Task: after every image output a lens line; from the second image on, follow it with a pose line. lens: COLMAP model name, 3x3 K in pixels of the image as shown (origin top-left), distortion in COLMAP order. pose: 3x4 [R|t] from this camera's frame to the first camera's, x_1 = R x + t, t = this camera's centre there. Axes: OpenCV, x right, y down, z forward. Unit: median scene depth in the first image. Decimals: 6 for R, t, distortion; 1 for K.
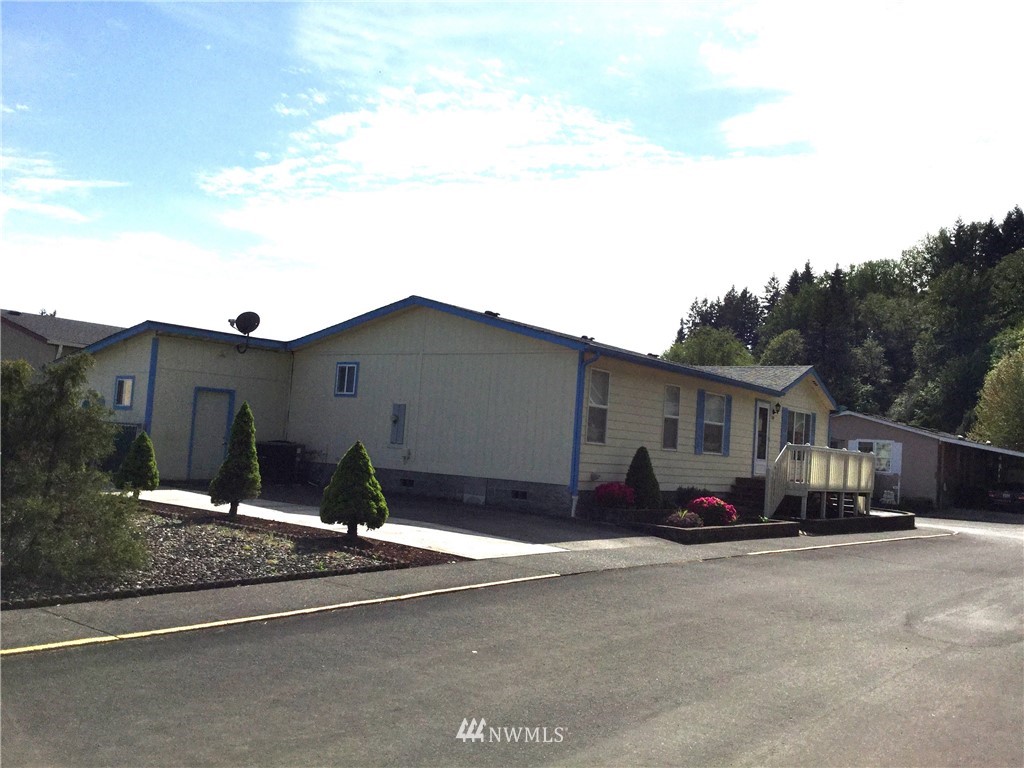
lens RADIAL K [[927.1, 0, 512.0], [0, 927.1, 384.0], [0, 0, 1]] dist [0.114306, -0.002441]
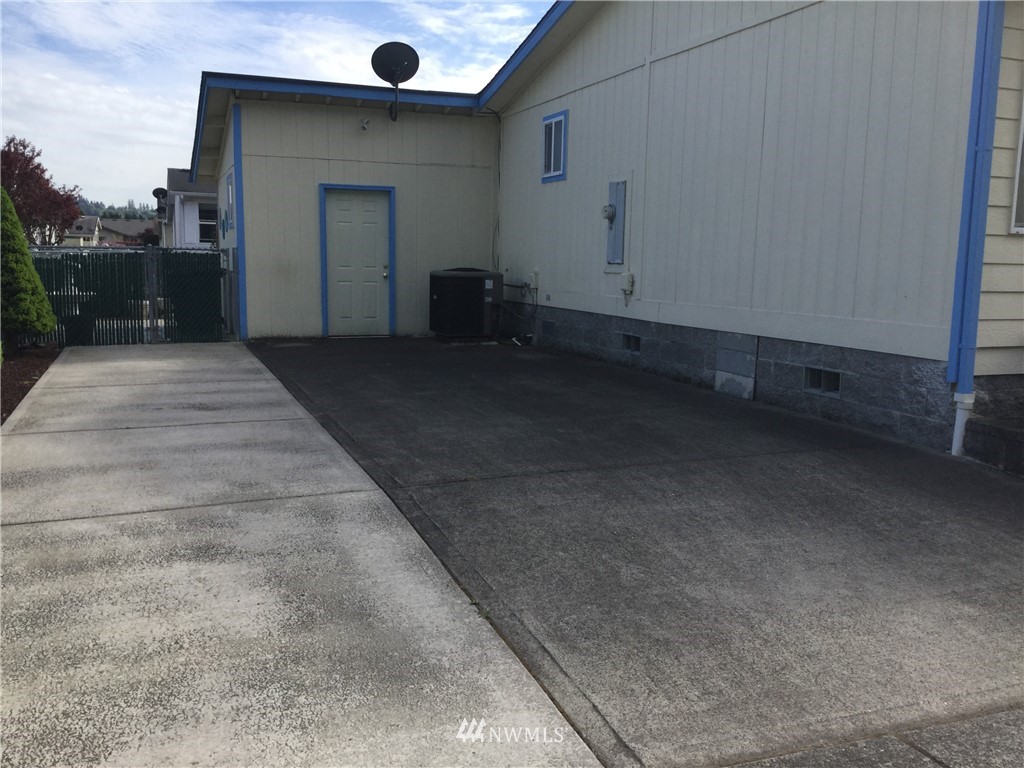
lens RADIAL K [[927.1, 0, 512.0], [0, 927.1, 384.0], [0, 0, 1]] dist [0.114306, -0.002441]
pose [[0.841799, 0.020479, -0.539402, 0.101389], [0.079664, 0.983624, 0.161668, 0.042956], [0.533880, -0.179063, 0.826383, 0.554426]]
